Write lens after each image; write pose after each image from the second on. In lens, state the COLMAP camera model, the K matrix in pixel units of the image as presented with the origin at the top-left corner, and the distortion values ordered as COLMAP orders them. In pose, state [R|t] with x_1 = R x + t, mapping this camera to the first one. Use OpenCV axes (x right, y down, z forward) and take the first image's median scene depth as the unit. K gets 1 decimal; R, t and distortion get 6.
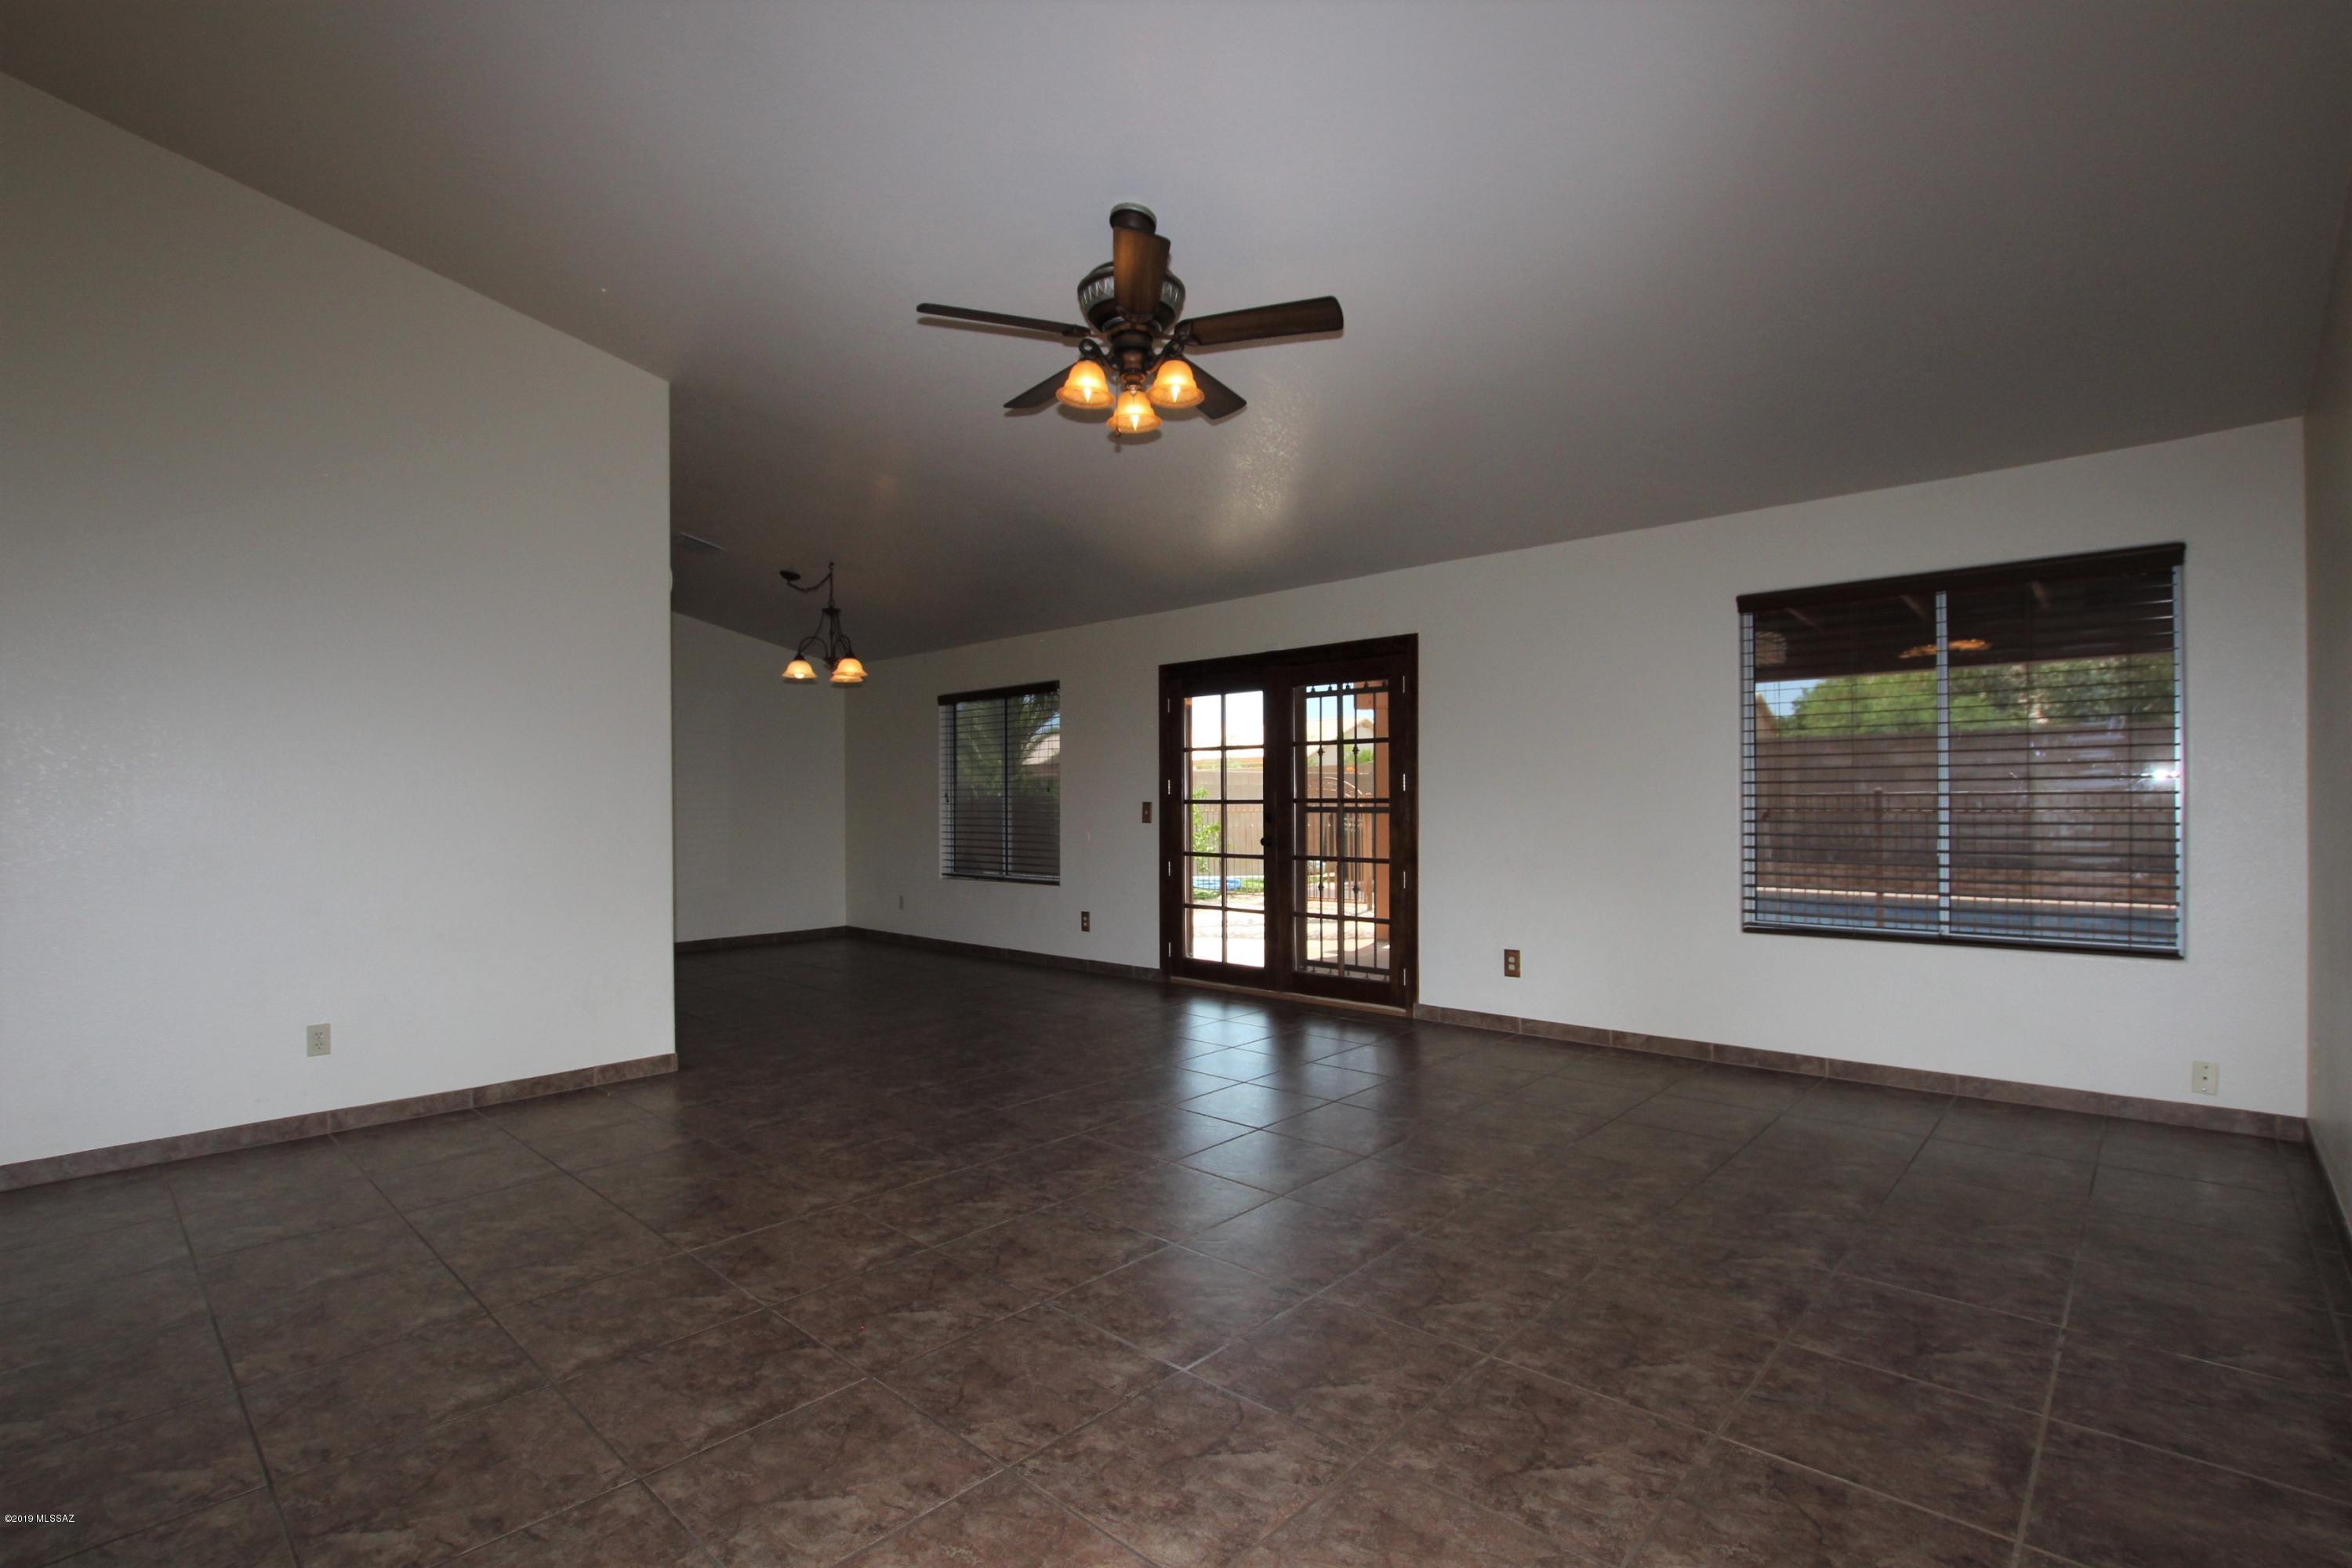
lens RADIAL K [[1083.6, 0, 1189.5], [0, 1083.6, 790.0], [0, 0, 1]] dist [-0.036206, 0.008726]
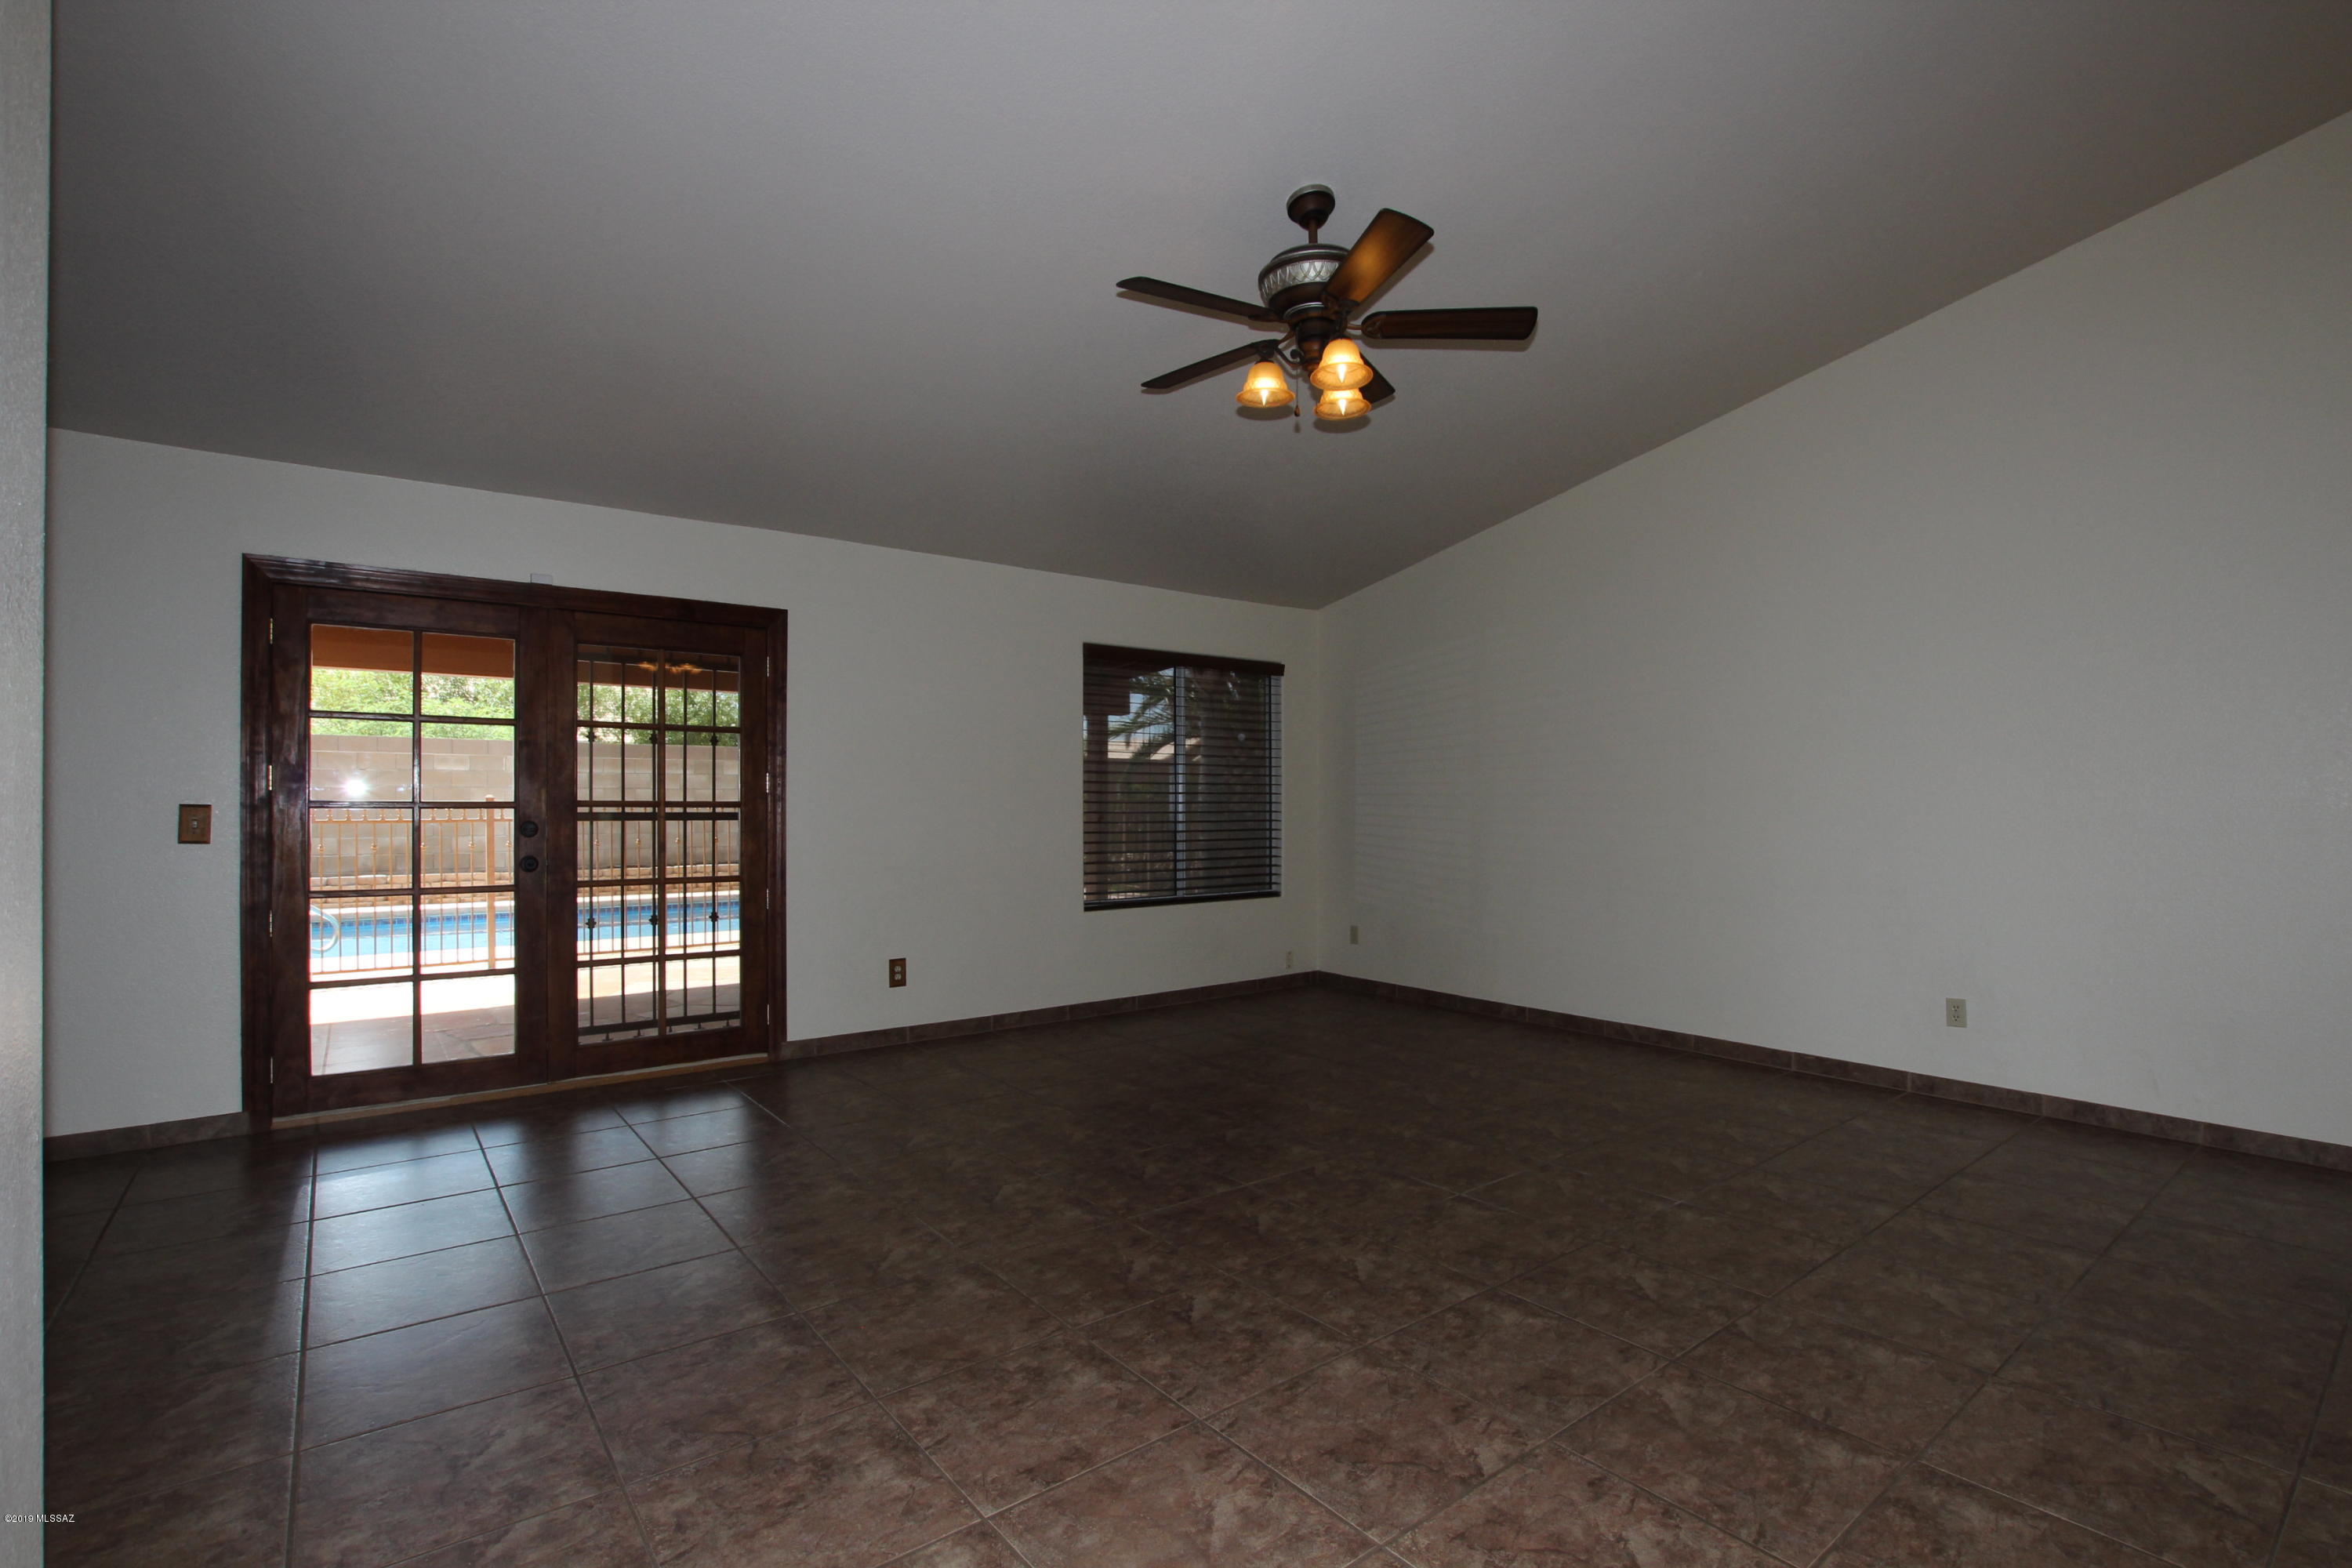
lens RADIAL K [[1104.8, 0, 1177.6], [0, 1104.8, 800.8], [0, 0, 1]] dist [-0.043851, 0.009966]
pose [[0.156830, 0.010102, 0.987574, -0.915850], [-0.010204, 0.999911, -0.008607, 0.016915], [-0.987573, -0.008728, 0.156919, 0.853208]]
